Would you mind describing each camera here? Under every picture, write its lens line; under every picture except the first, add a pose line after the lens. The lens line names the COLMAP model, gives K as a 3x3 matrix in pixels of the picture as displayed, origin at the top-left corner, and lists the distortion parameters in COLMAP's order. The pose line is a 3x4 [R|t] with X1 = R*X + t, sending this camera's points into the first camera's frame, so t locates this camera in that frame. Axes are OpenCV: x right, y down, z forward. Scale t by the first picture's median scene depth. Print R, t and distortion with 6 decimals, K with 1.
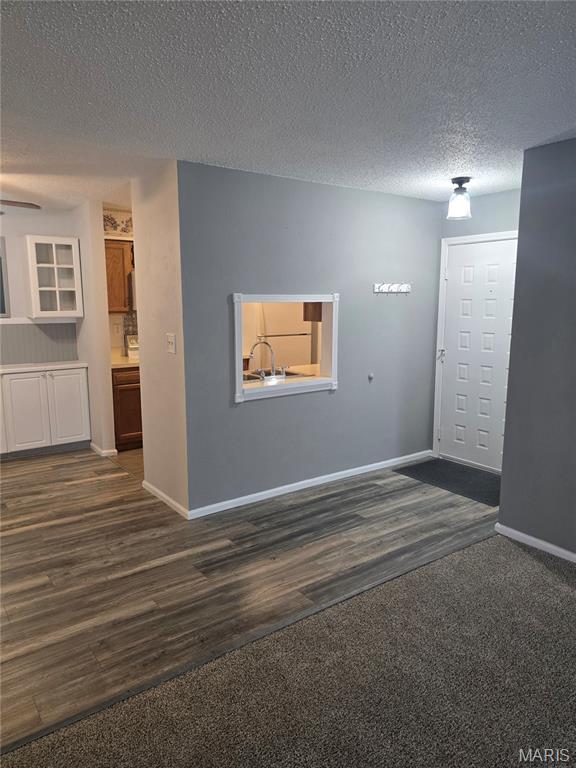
lens RADIAL K [[539.6, 0, 290.6], [0, 539.6, 382.4], [0, 0, 1]] dist [0.032268, -0.003967]
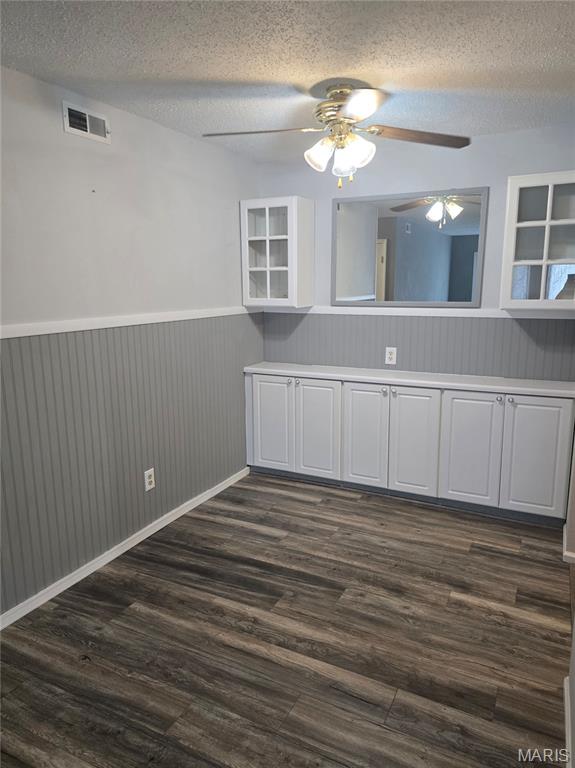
lens RADIAL K [[539.6, 0, 290.1], [0, 539.6, 382.4], [0, 0, 1]] dist [0.032268, -0.003967]
pose [[0.451358, 0.165117, -0.876934, -0.011164], [-0.132901, 0.984210, 0.116912, -0.081161], [0.882391, 0.063776, 0.466175, 0.521199]]
